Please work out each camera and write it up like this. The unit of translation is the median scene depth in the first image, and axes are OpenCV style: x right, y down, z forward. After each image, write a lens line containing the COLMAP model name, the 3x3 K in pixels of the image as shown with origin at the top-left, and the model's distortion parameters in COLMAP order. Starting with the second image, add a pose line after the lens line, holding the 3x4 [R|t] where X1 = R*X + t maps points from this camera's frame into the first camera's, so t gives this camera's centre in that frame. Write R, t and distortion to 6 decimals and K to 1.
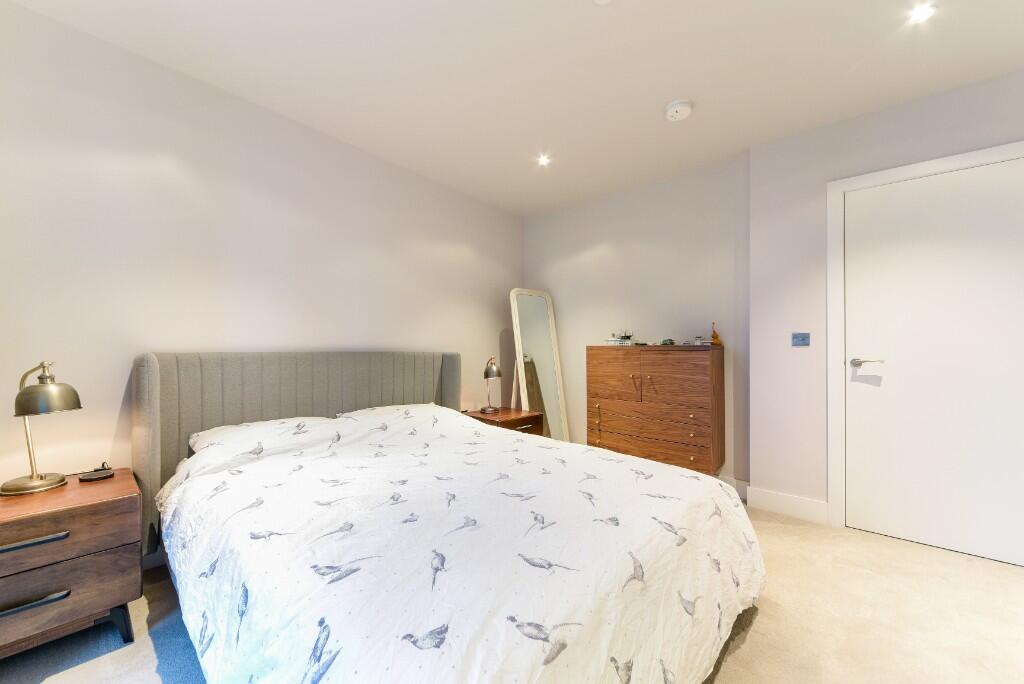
lens RADIAL K [[378.0, 0, 513.3], [0, 378.0, 352.2], [0, 0, 1]] dist [0.000126, 0.000023]
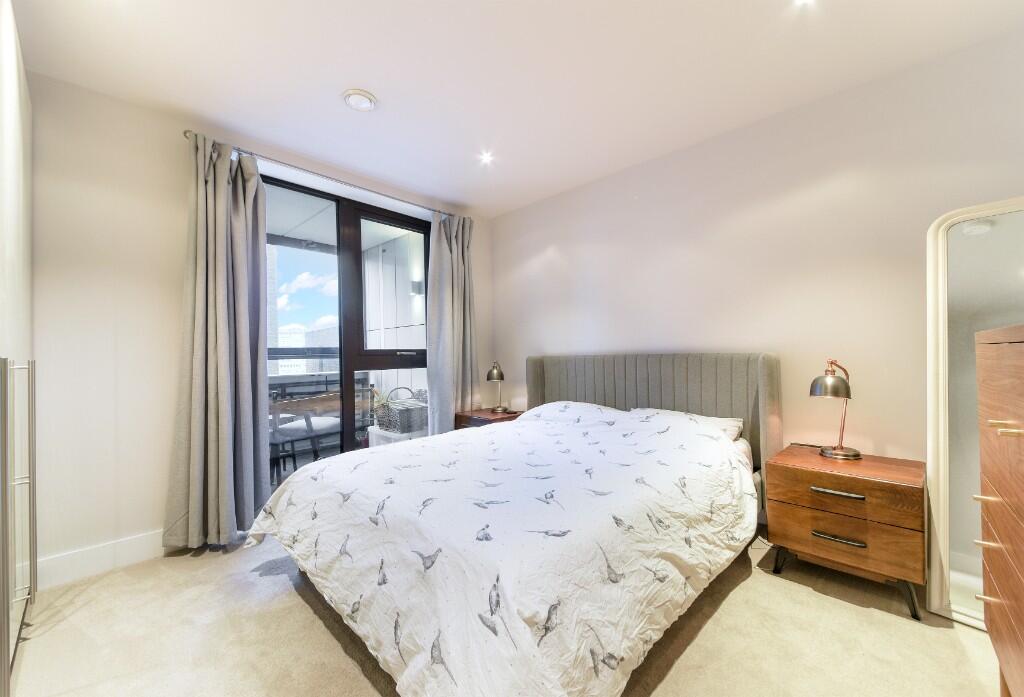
lens RADIAL K [[372.0, 0, 512.0], [0, 372.0, 348.5], [0, 0, 1]] dist [-0.000180, -0.000011]
pose [[-0.068972, -0.007266, -0.997592, 1.091507], [0.022738, 0.999702, -0.008854, -0.028634], [0.997359, -0.023293, -0.068786, 1.025761]]
